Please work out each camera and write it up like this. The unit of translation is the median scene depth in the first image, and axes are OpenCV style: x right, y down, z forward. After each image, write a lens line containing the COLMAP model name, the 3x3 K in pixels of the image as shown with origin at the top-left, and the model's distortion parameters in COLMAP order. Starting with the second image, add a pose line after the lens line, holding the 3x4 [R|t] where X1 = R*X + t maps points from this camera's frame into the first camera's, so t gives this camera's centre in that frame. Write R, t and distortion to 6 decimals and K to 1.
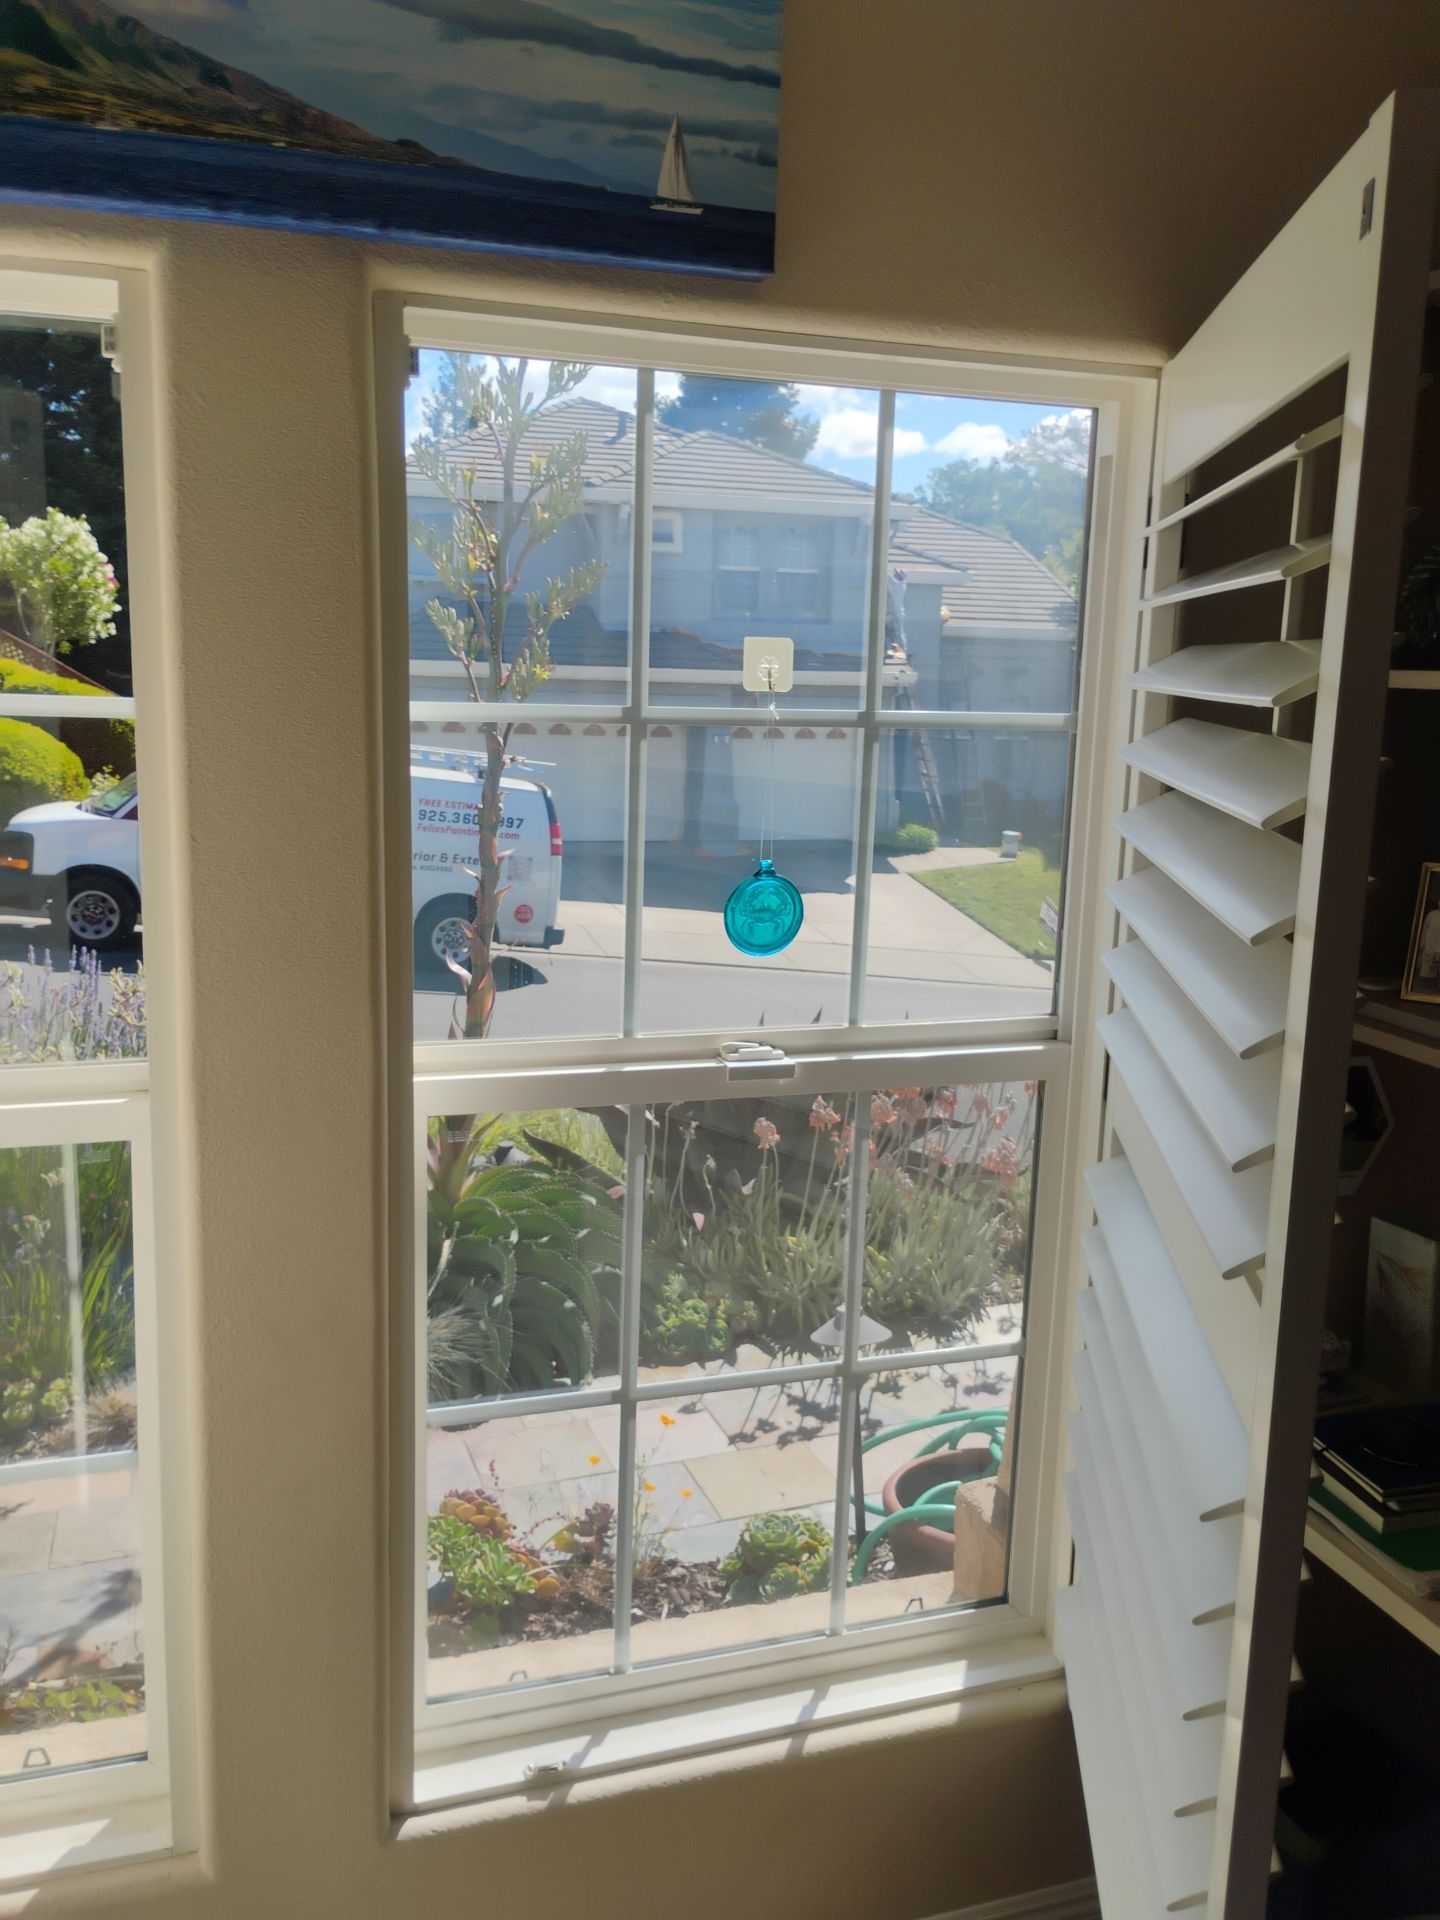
lens RADIAL K [[1583.5, 0, 720.0], [0, 1583.5, 960.0], [0, 0, 1]] dist [0.012678, -0.008620]
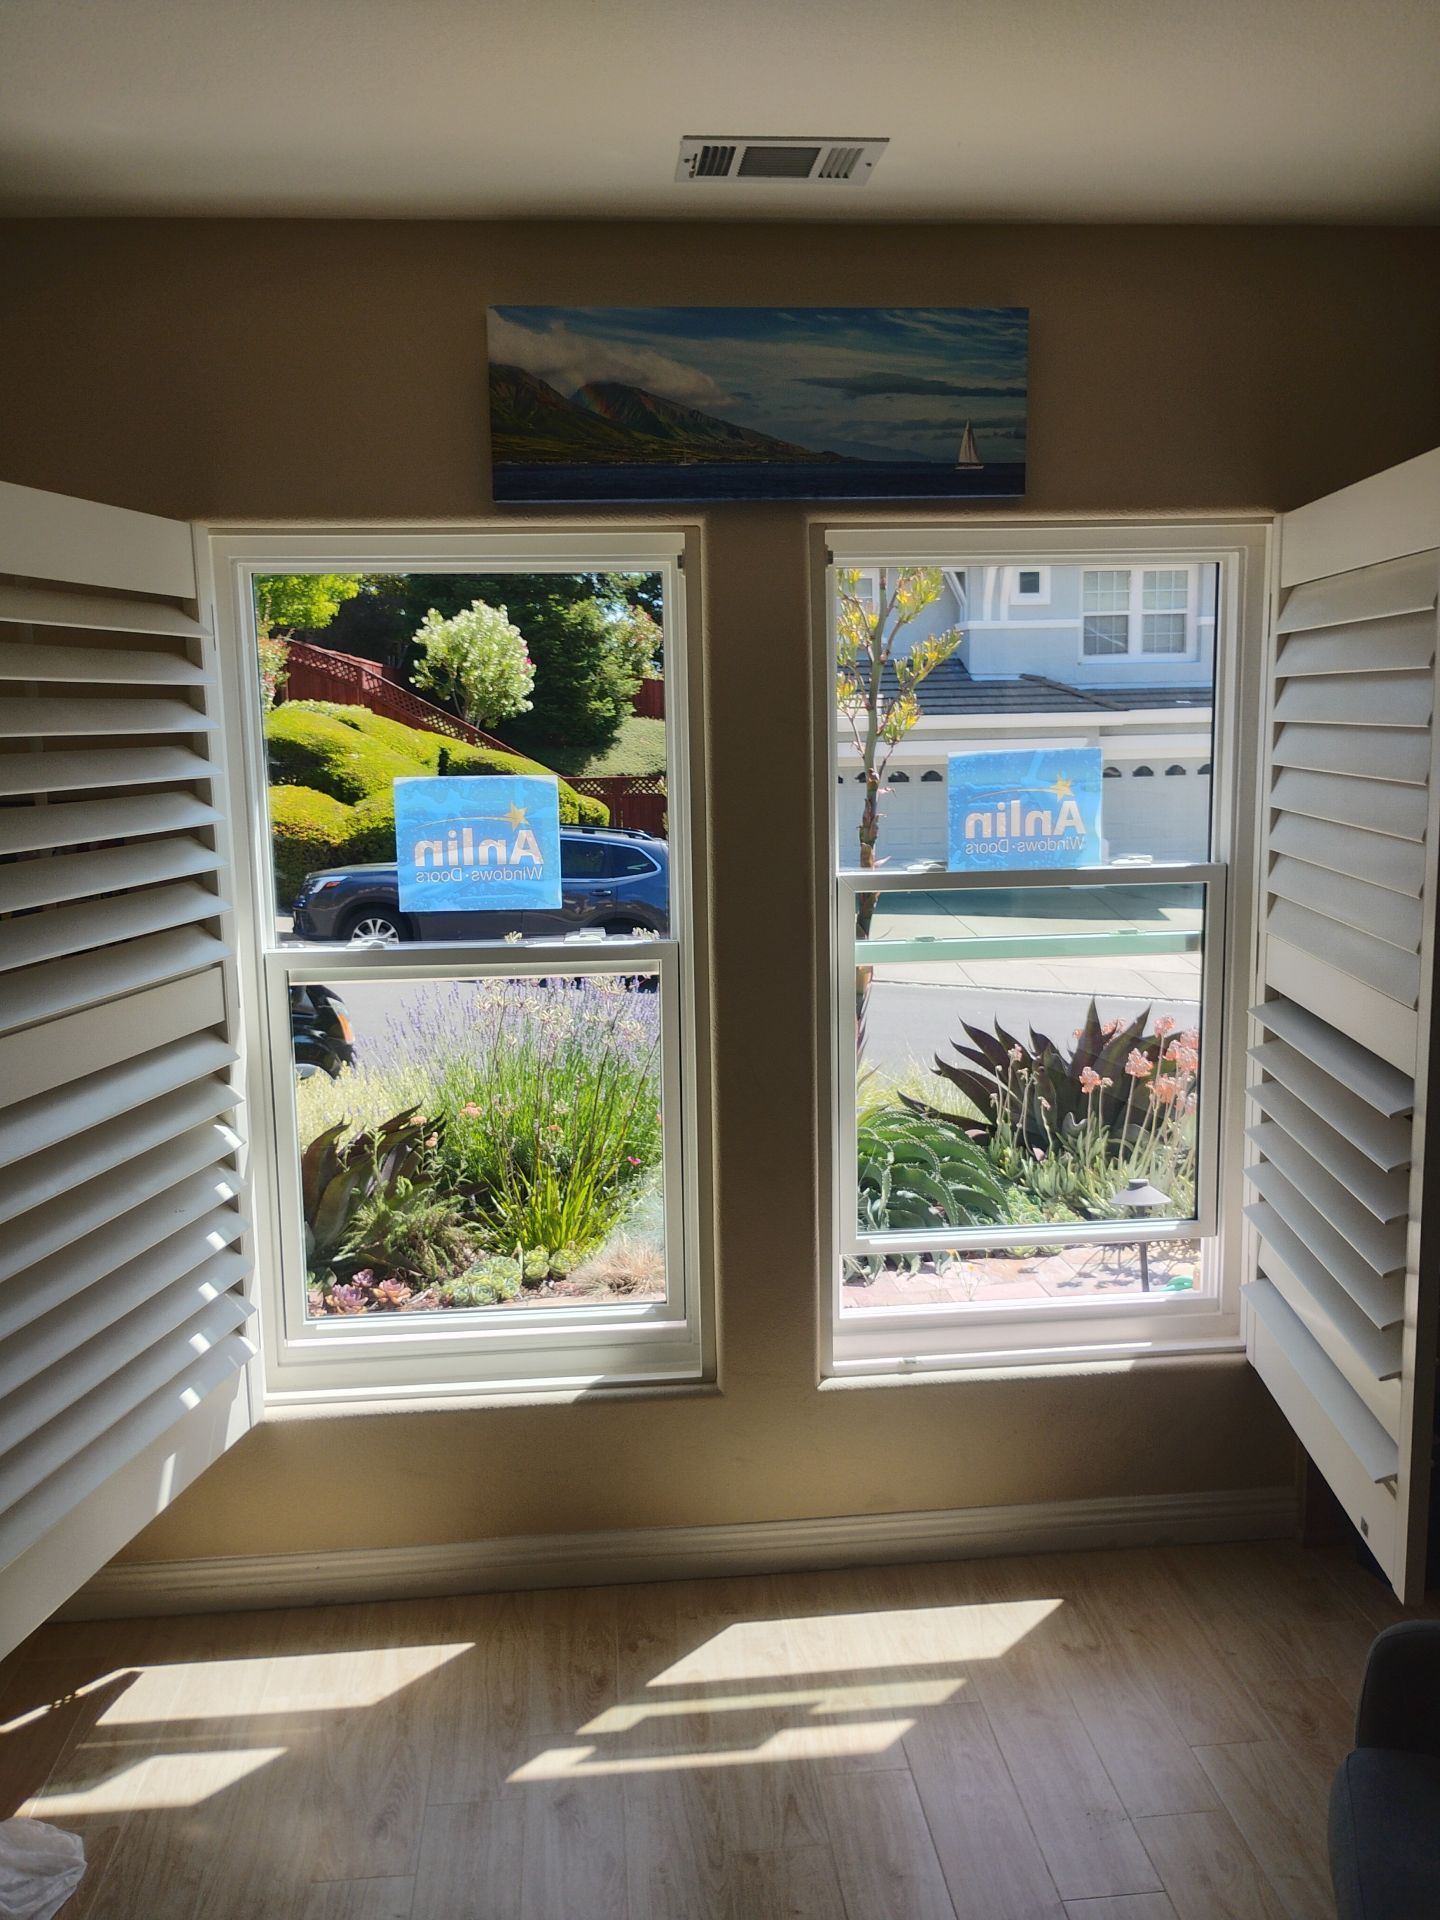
lens RADIAL K [[1583.5, 0, 720.0], [0, 1583.5, 960.0], [0, 0, 1]] dist [0.012678, -0.008620]
pose [[0.971849, -0.011505, -0.235324, 0.118440], [0.003541, 0.999407, -0.034238, 0.165985], [0.235578, 0.032440, 0.971314, -0.852874]]
